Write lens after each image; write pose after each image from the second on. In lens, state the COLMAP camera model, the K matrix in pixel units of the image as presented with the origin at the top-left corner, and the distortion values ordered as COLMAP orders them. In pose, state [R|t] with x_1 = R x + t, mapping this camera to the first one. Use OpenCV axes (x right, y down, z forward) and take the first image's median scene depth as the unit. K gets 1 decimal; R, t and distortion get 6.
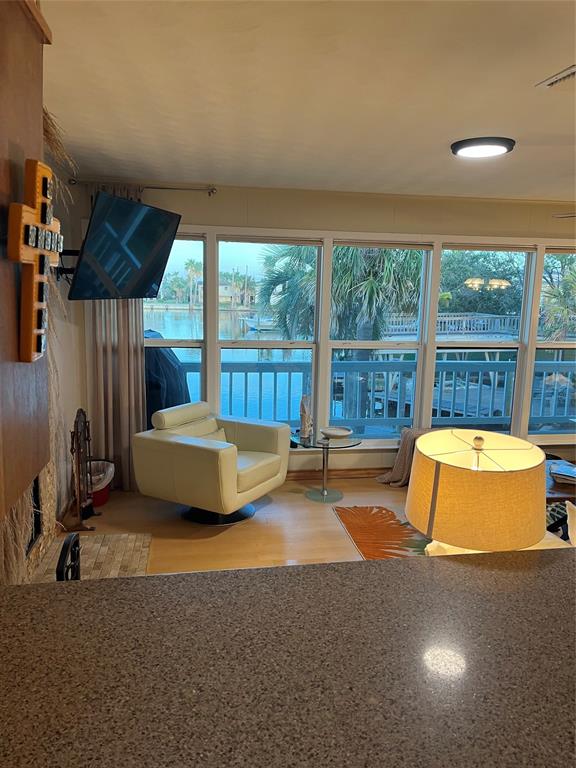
lens RADIAL K [[580.2, 0, 288.6], [0, 580.2, 380.0], [0, 0, 1]] dist [0.088385, -0.113231]
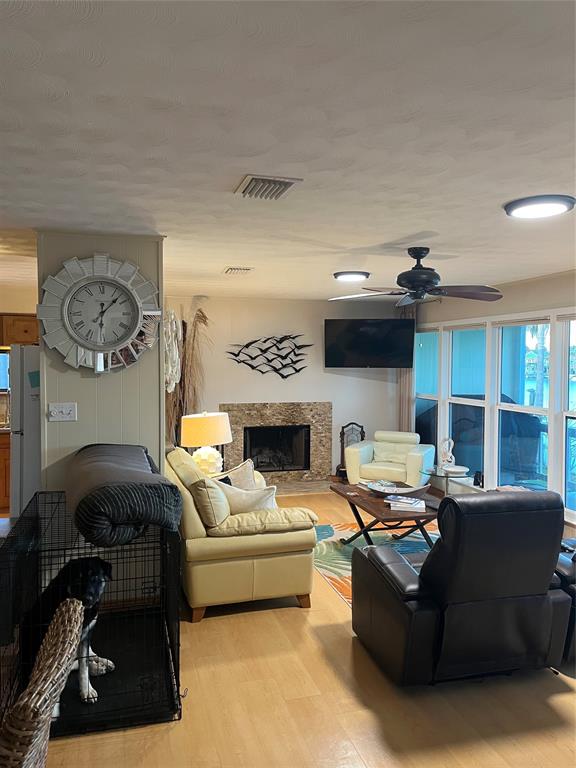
lens RADIAL K [[580.2, 0, 288.6], [0, 580.2, 380.0], [0, 0, 1]] dist [0.088385, -0.113231]
pose [[0.120520, 0.017024, -0.992565, 1.413653], [-0.162790, 0.986657, -0.002844, -0.047047], [0.979272, 0.161923, 0.121683, 0.473274]]
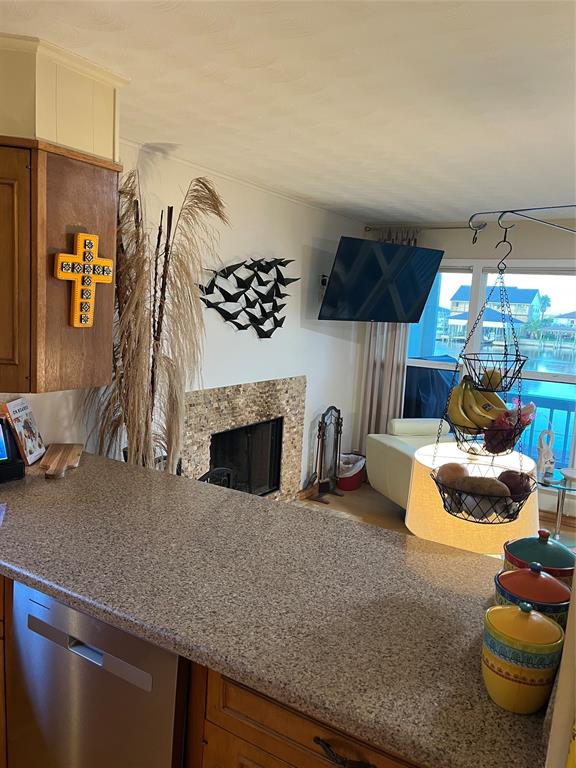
lens RADIAL K [[580.2, 0, 288.6], [0, 580.2, 380.0], [0, 0, 1]] dist [0.088385, -0.113231]
pose [[0.751898, 0.108583, -0.650276, 0.344645], [-0.147708, 0.989015, -0.005645, 0.013006], [0.642520, 0.100296, 0.759677, -0.018646]]
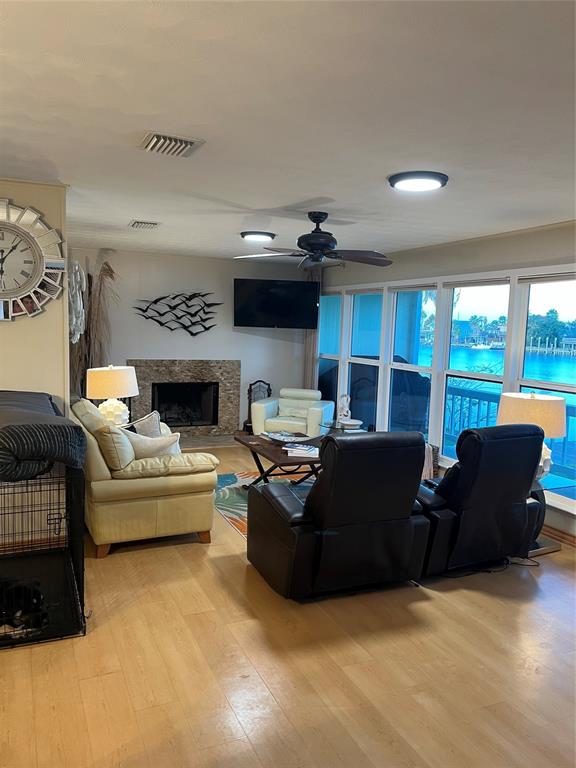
lens RADIAL K [[581.2, 0, 290.8], [0, 581.2, 386.6], [0, 0, 1]] dist [0.086254, -0.109811]
pose [[0.266482, 0.093075, -0.959335, 1.480477], [-0.183047, 0.982099, 0.044438, -0.036134], [0.946299, 0.163761, 0.278749, 0.482647]]
